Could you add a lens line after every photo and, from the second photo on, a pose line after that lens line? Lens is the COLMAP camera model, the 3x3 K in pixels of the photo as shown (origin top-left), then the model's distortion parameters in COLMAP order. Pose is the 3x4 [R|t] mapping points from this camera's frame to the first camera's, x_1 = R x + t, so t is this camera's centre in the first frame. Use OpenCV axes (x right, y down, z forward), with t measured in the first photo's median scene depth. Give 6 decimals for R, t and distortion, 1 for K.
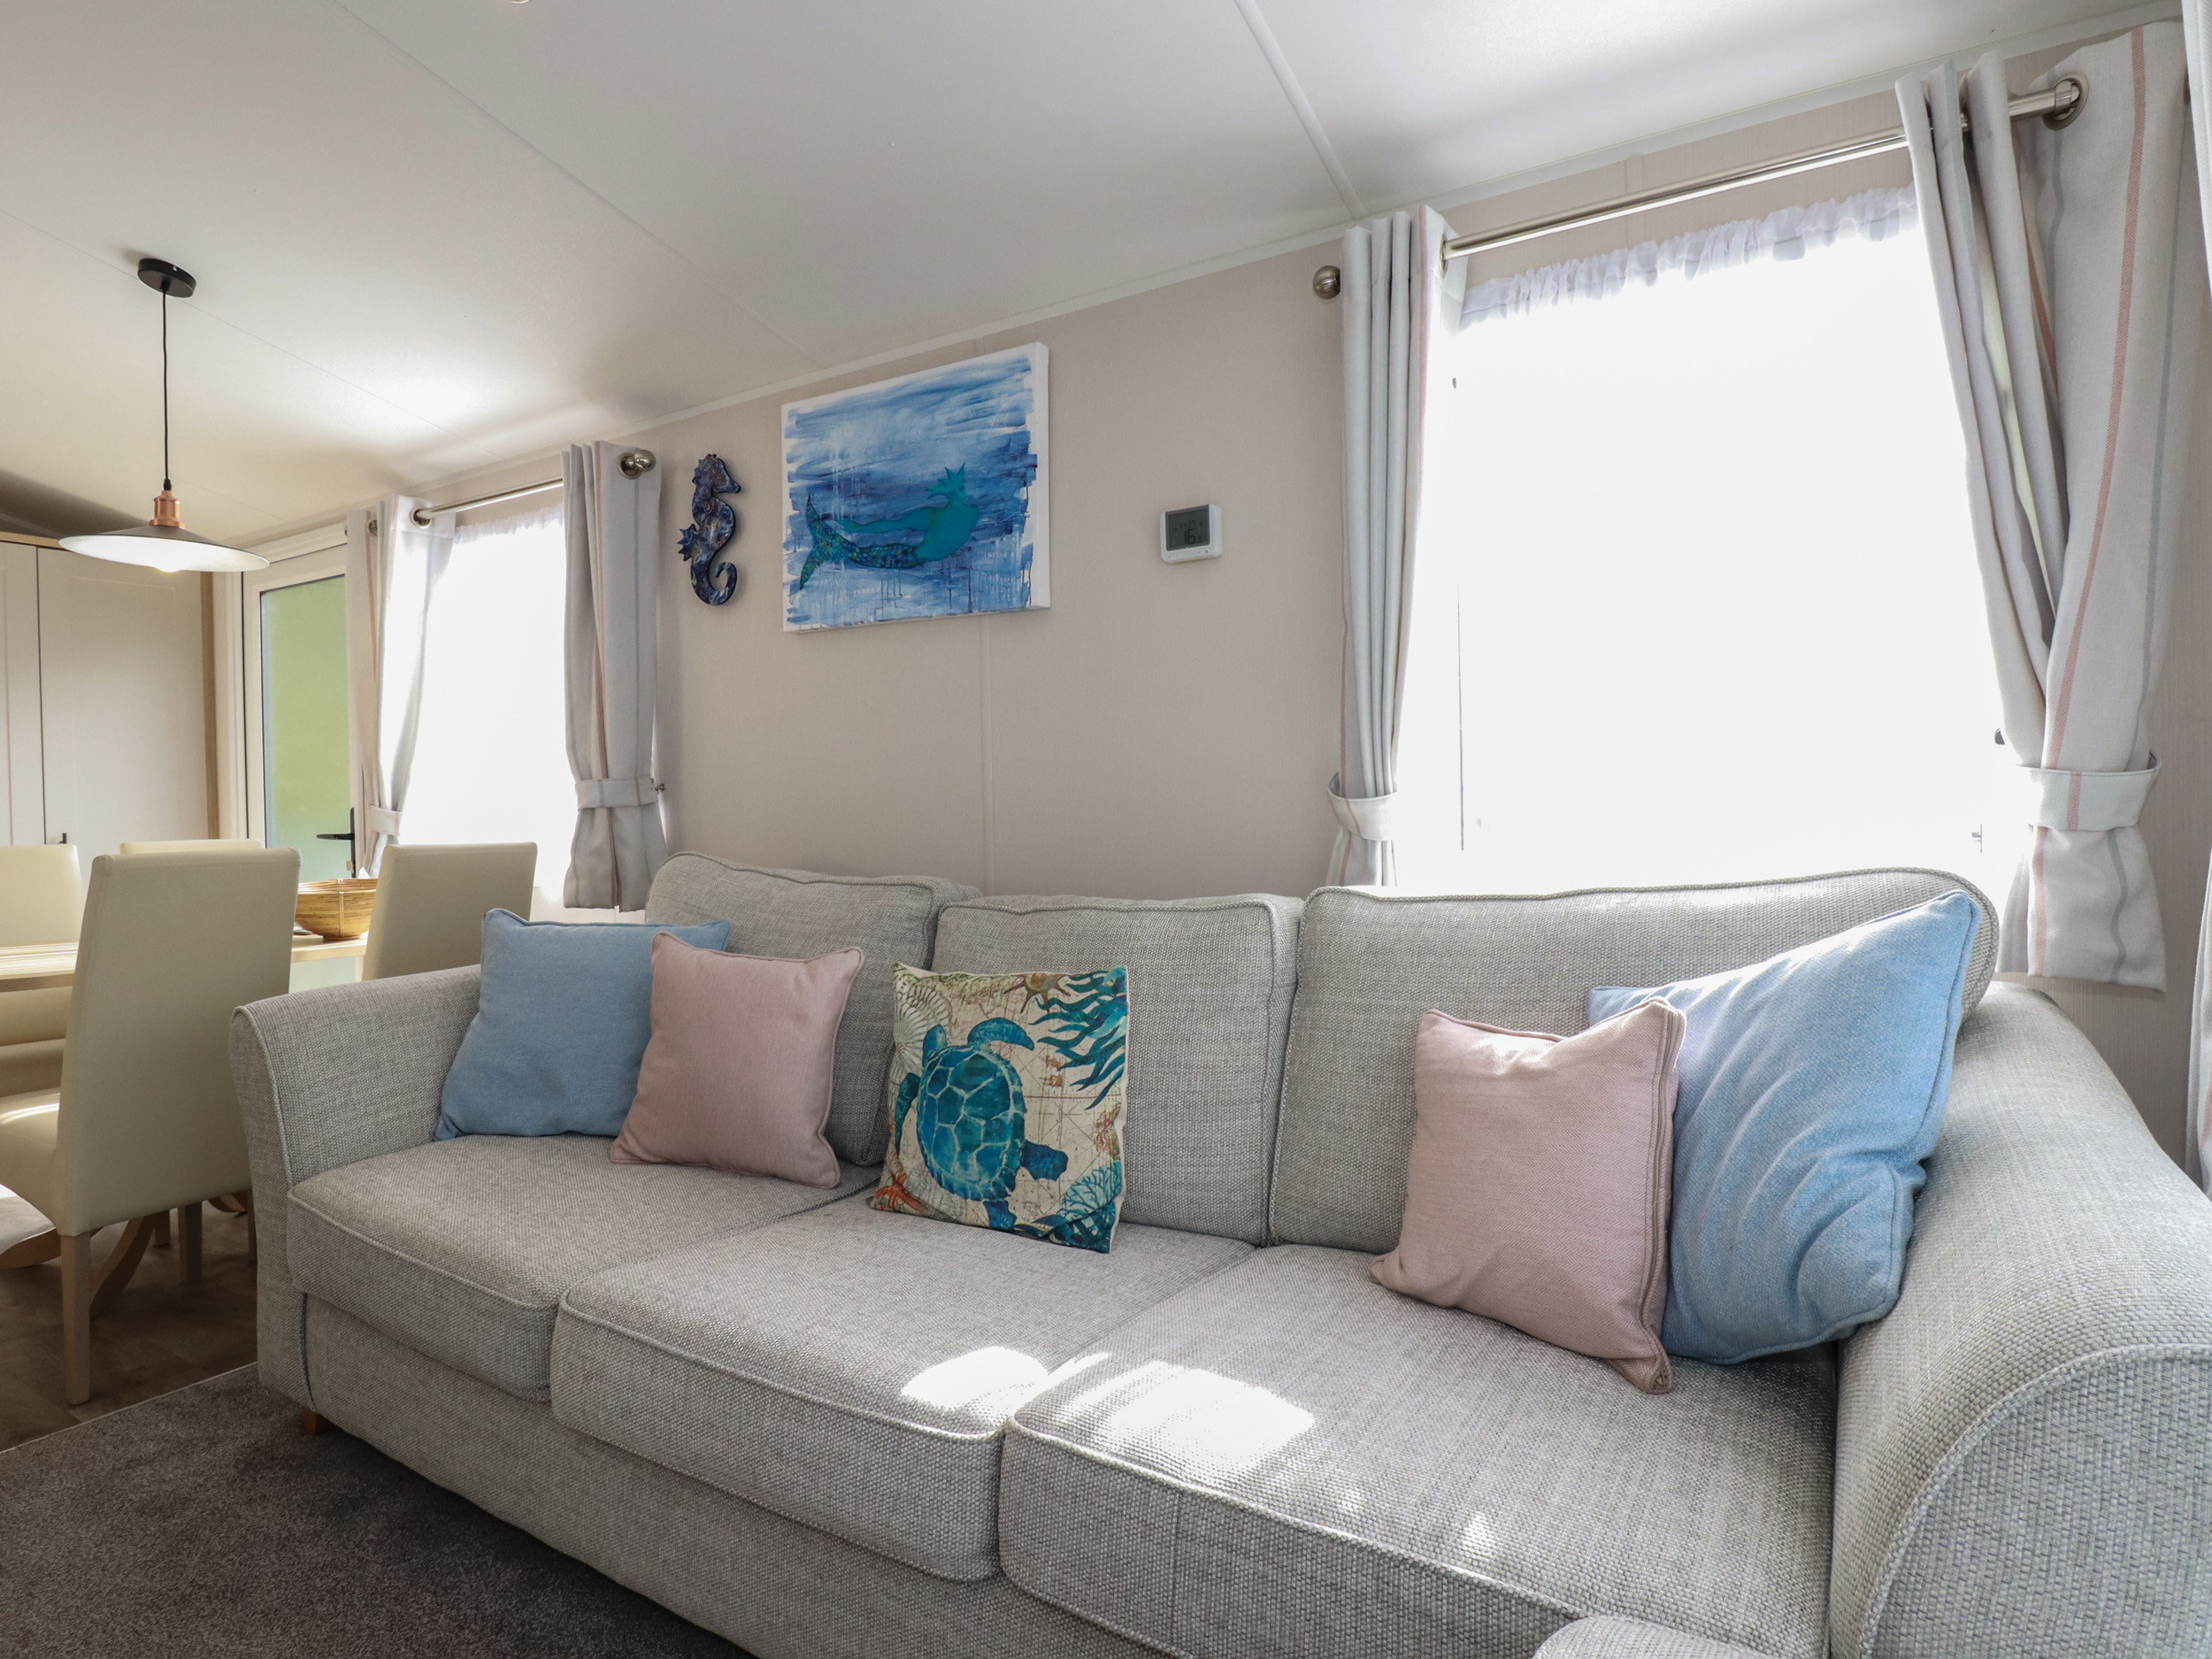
lens RADIAL K [[1172.2, 0, 1104.2], [0, 1172.2, 827.2], [0, 0, 1]] dist [0.001071, -0.015275]
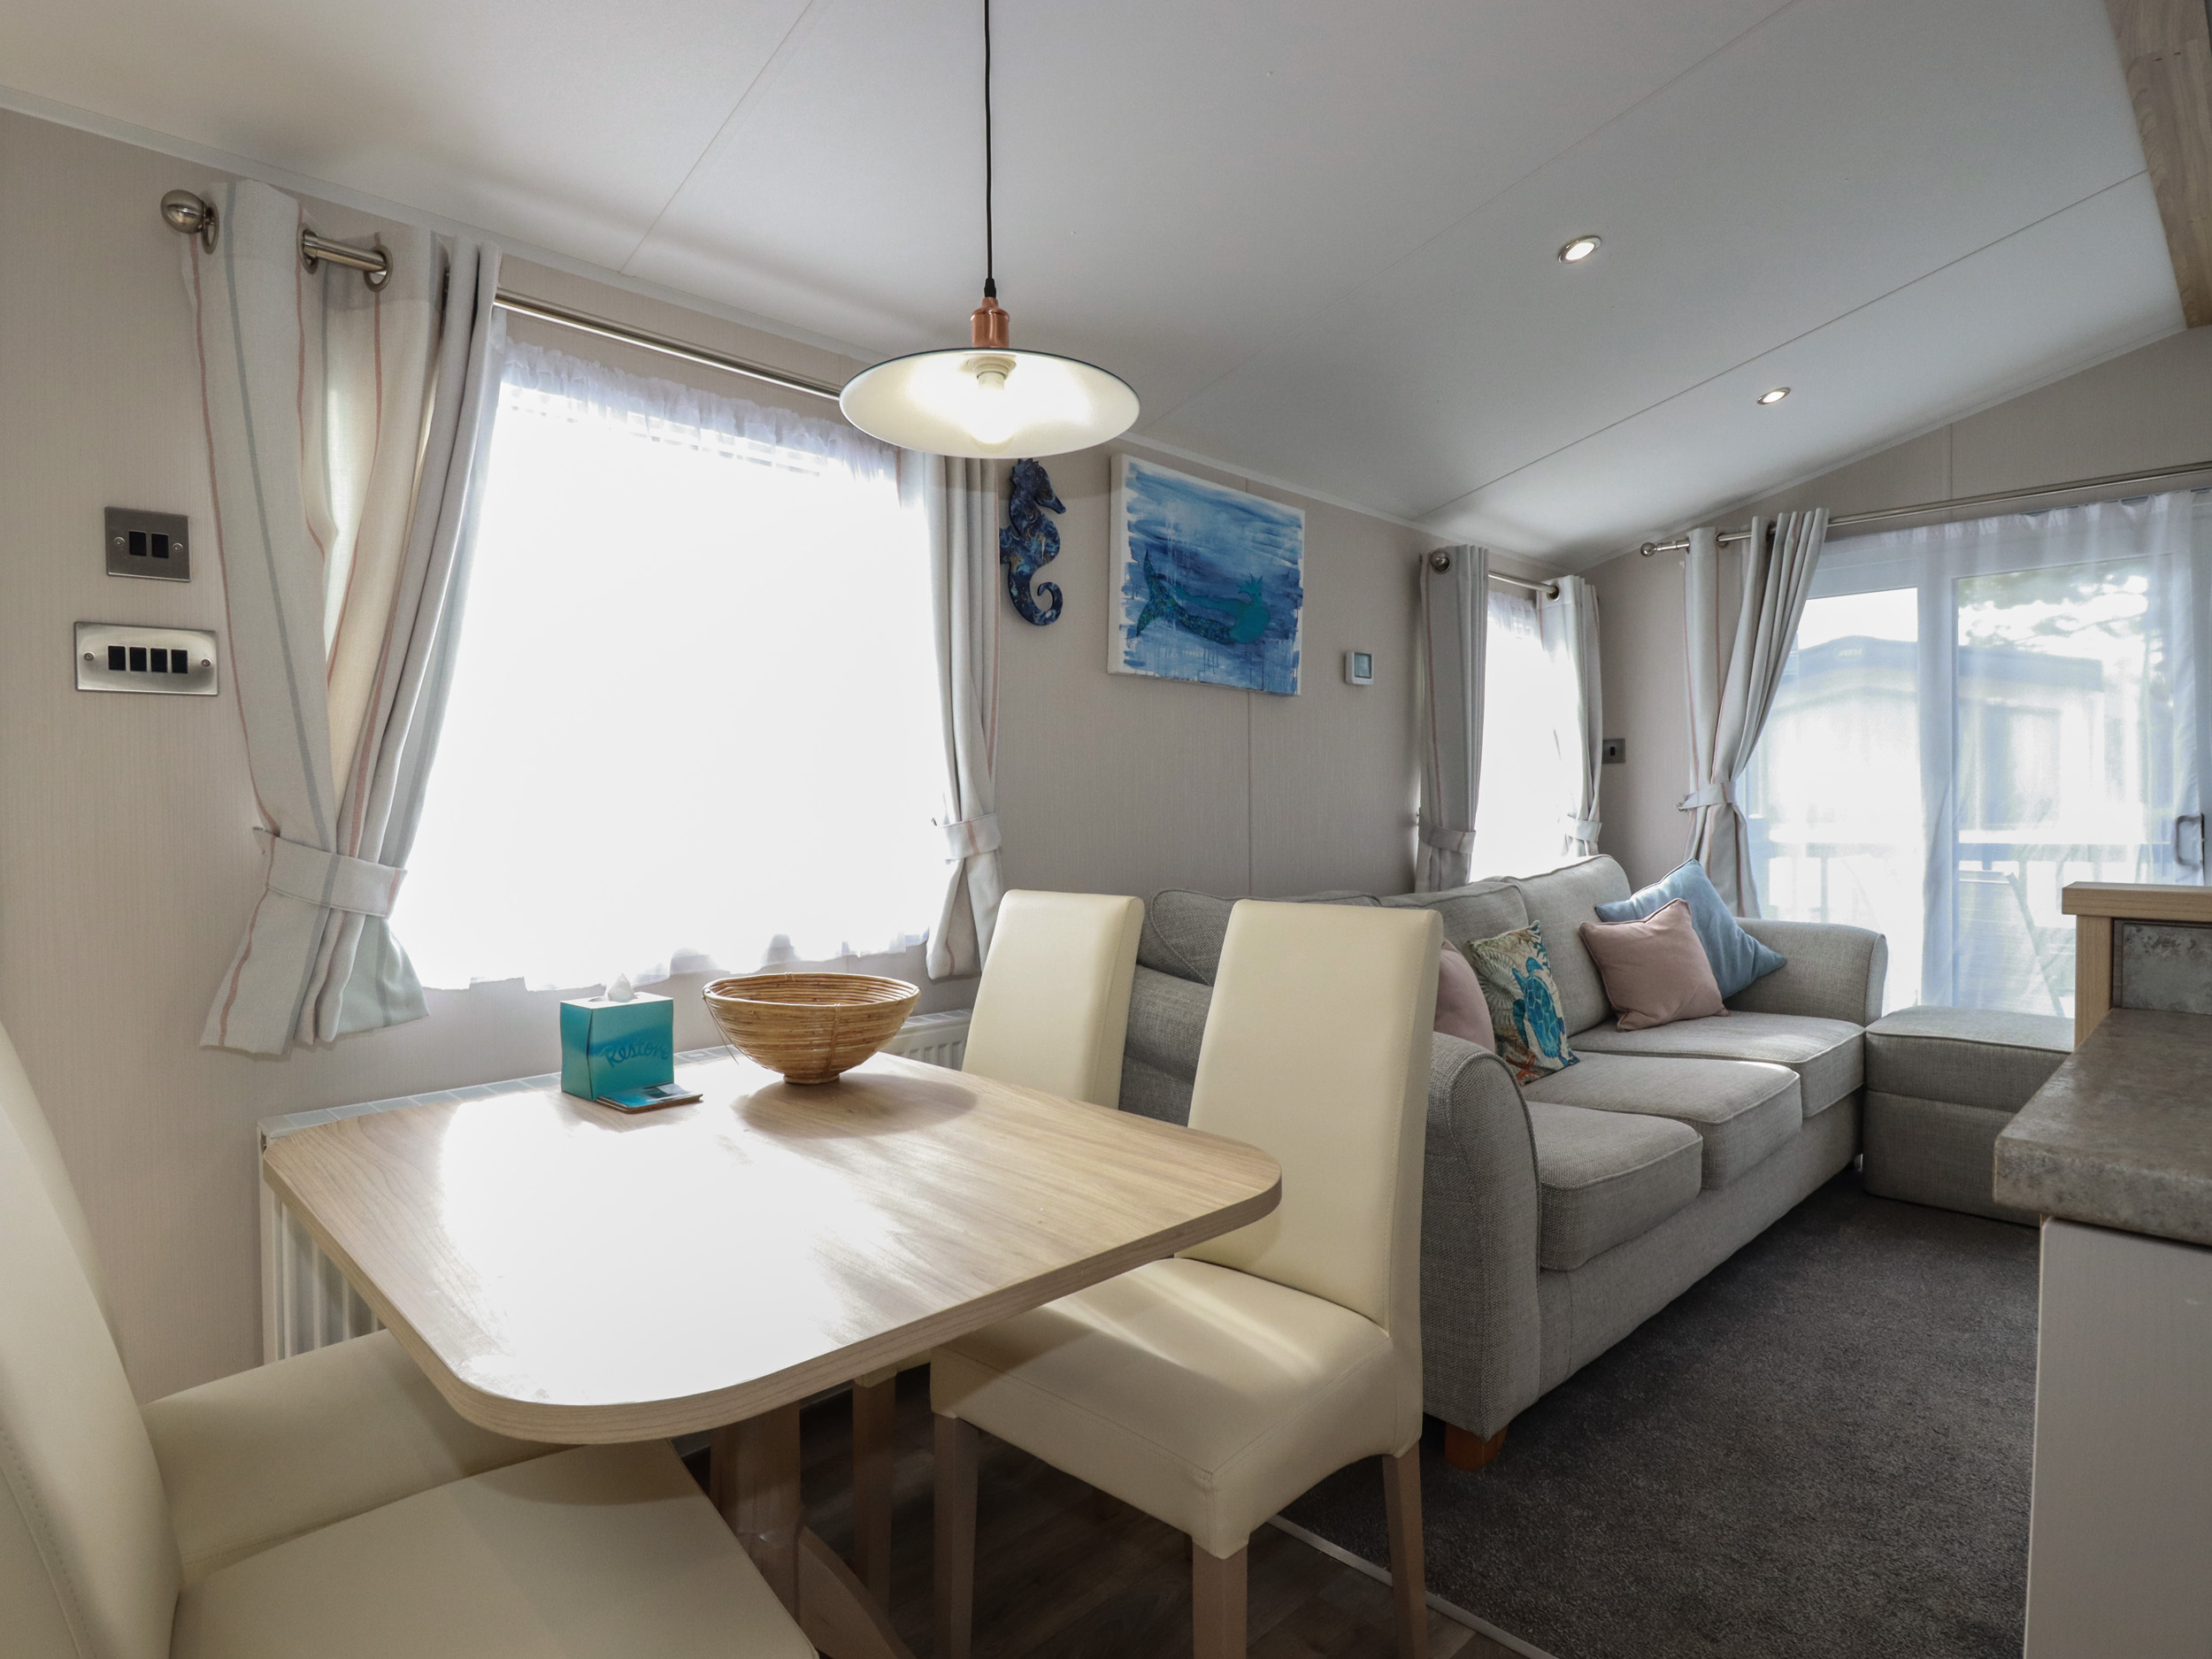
lens RADIAL K [[1172.2, 0, 1104.2], [0, 1172.2, 827.2], [0, 0, 1]] dist [0.001071, -0.015275]
pose [[0.250923, 0.001059, 0.968006, -1.473035], [0.025421, 0.999647, -0.007684, -0.027090], [-0.967673, 0.026536, 0.250808, 0.881555]]
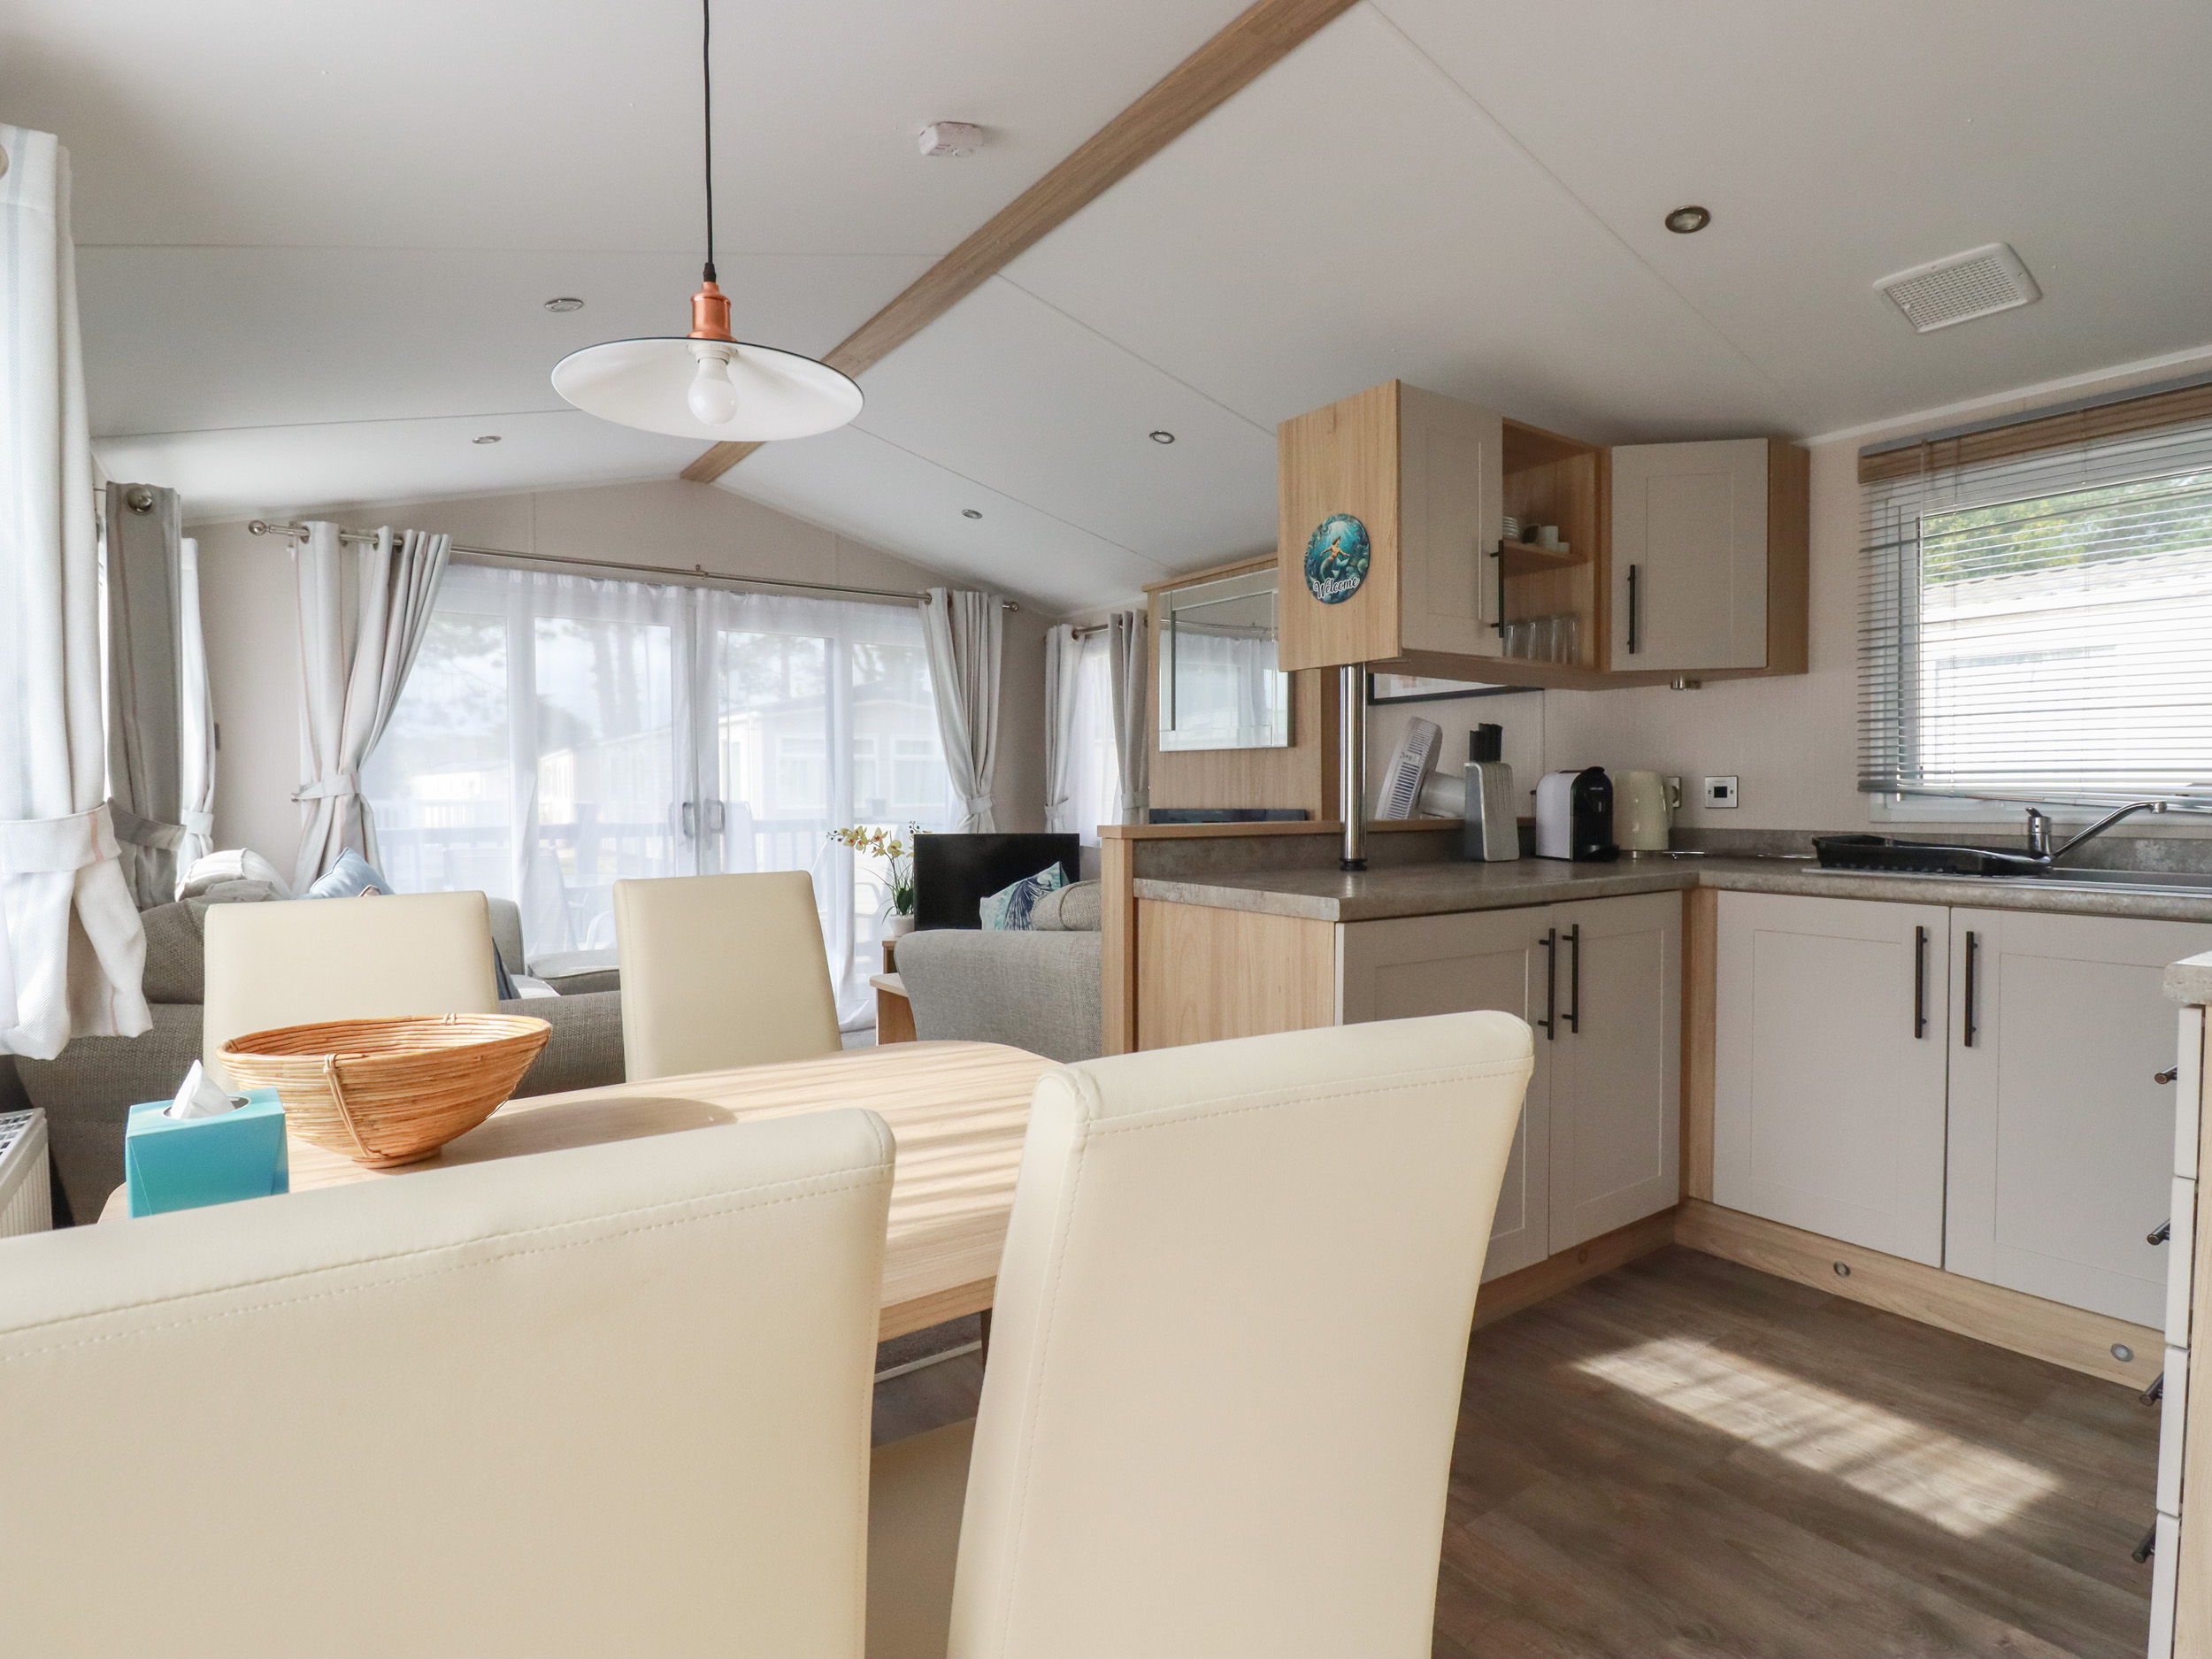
lens RADIAL K [[1151.5, 0, 1104.1], [0, 1151.5, 823.4], [0, 0, 1]] dist [0.001308, -0.013880]
pose [[-0.919472, 0.012697, 0.392949, -1.316263], [0.032151, 0.998559, 0.042966, -0.045821], [-0.391838, 0.052139, -0.918556, 1.594322]]
